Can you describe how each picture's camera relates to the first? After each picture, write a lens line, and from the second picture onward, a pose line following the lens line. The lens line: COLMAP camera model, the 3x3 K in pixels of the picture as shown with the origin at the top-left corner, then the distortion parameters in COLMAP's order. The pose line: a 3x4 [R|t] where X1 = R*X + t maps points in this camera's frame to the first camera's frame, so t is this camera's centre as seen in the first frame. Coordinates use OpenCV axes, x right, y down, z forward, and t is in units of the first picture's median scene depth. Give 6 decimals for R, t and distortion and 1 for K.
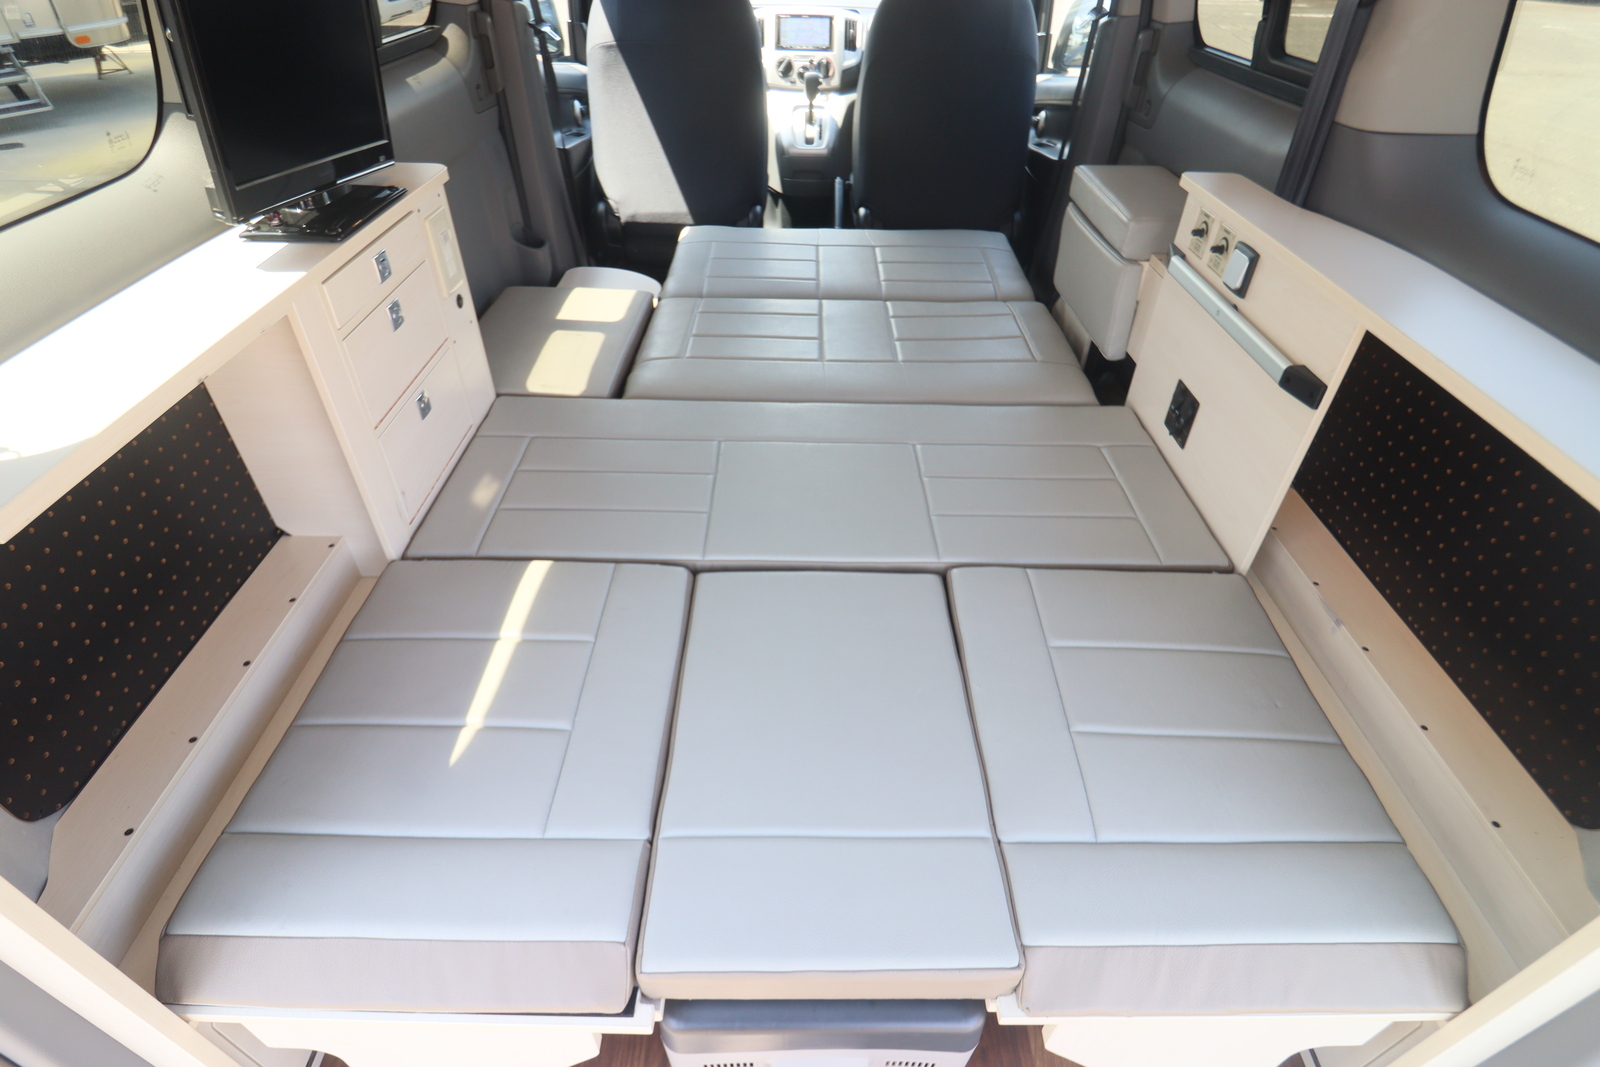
lens RADIAL K [[774.6, 0, 800.0], [0, 774.6, 533.5], [0, 0, 1]] dist [0.001008, -0.008383]
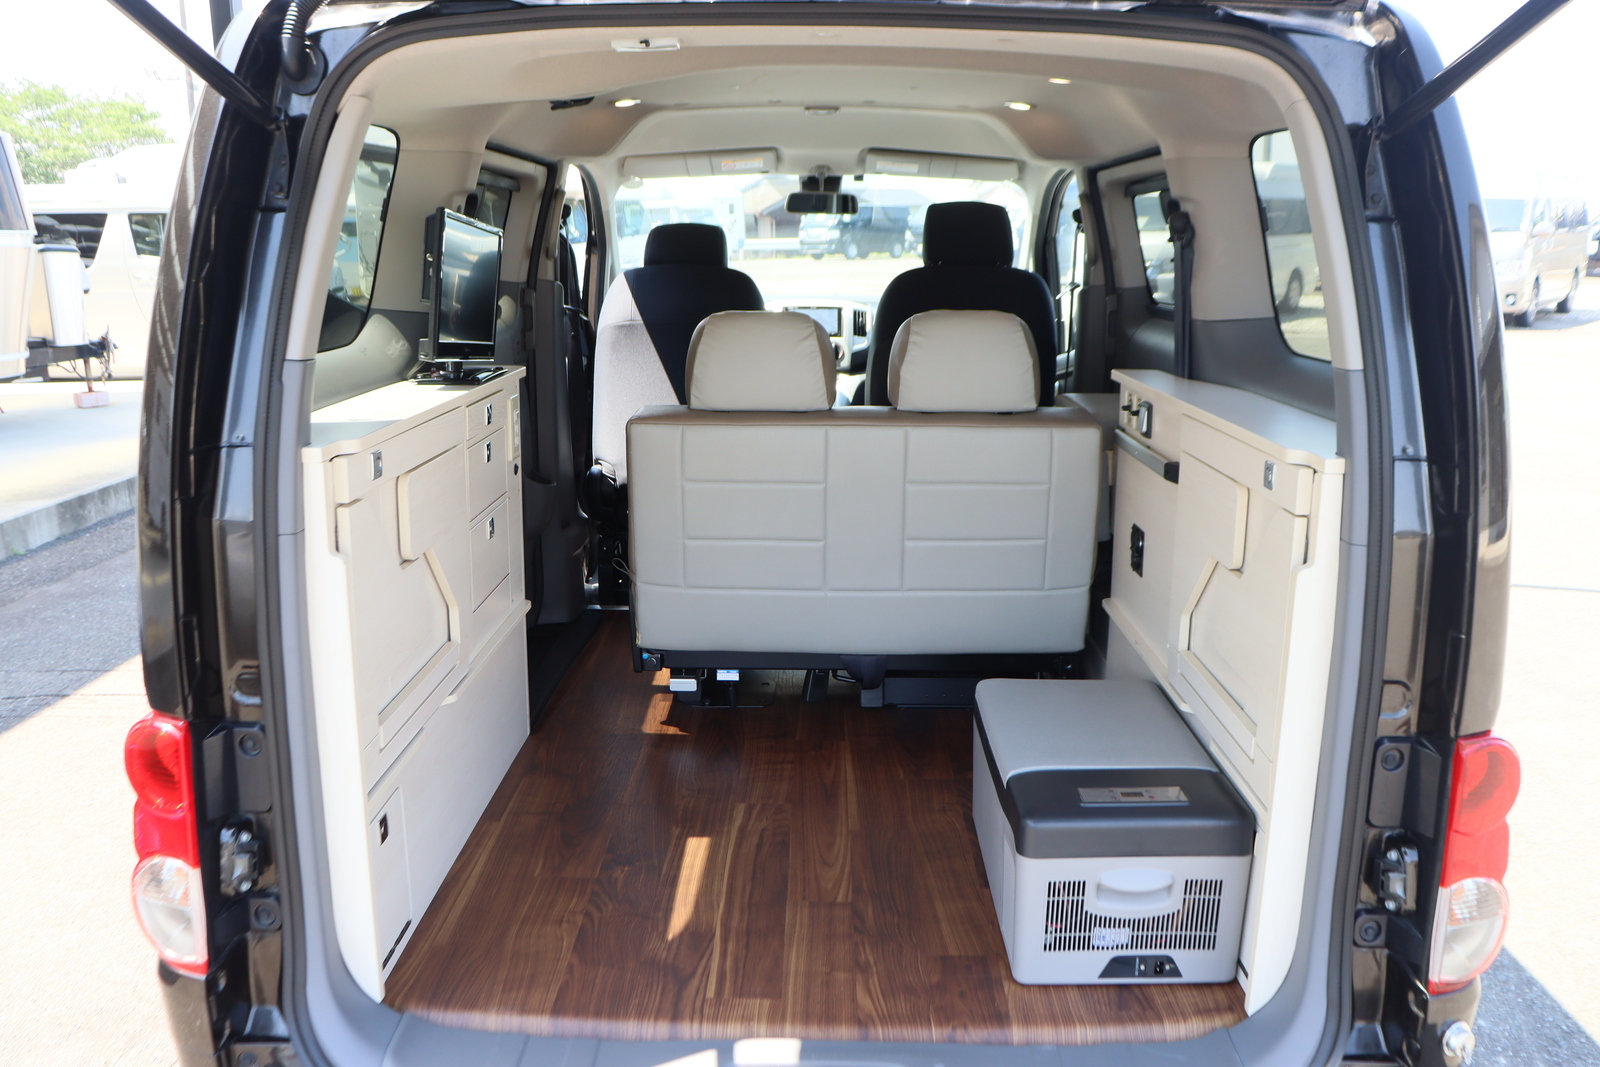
lens RADIAL K [[1442.9, 0, 800.0], [0, 1442.9, 533.5], [0, 0, 1]] dist [-0.134488, 0.000973]
pose [[0.999783, -0.012319, -0.016773, 0.017567], [0.003000, 0.882863, -0.469622, 0.456638], [0.020594, 0.469470, 0.882708, -0.494101]]
